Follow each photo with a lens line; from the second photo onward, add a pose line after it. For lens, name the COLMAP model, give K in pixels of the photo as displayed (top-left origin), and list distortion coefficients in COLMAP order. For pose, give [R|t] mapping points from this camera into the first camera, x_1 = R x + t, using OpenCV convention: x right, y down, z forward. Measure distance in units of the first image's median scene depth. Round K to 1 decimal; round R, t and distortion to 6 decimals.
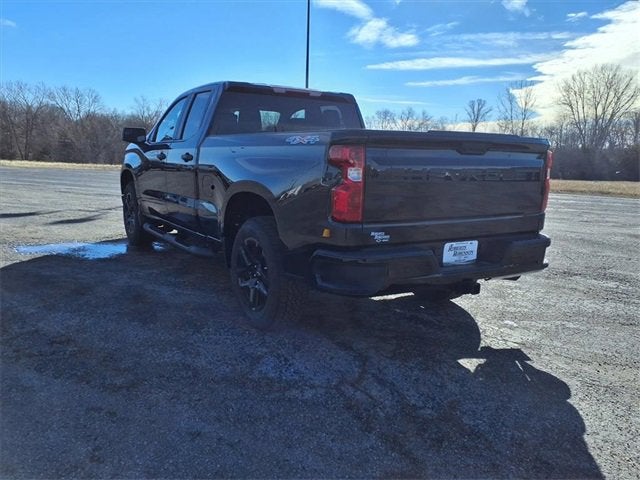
lens RADIAL K [[519.6, 0, 319.5], [0, 519.6, 248.4], [0, 0, 1]] dist [0.036210, -0.036510]
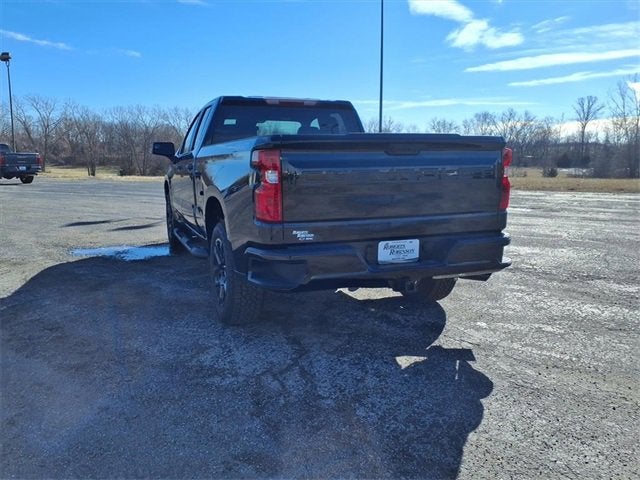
lens RADIAL K [[519.6, 0, 317.1], [0, 519.6, 236.9], [0, 0, 1]] dist [0.036210, -0.036510]
pose [[0.981010, -0.006406, -0.193850, 0.186291], [-0.000719, 0.999327, -0.036662, 0.010664], [0.193954, 0.036105, 0.980346, -0.016649]]
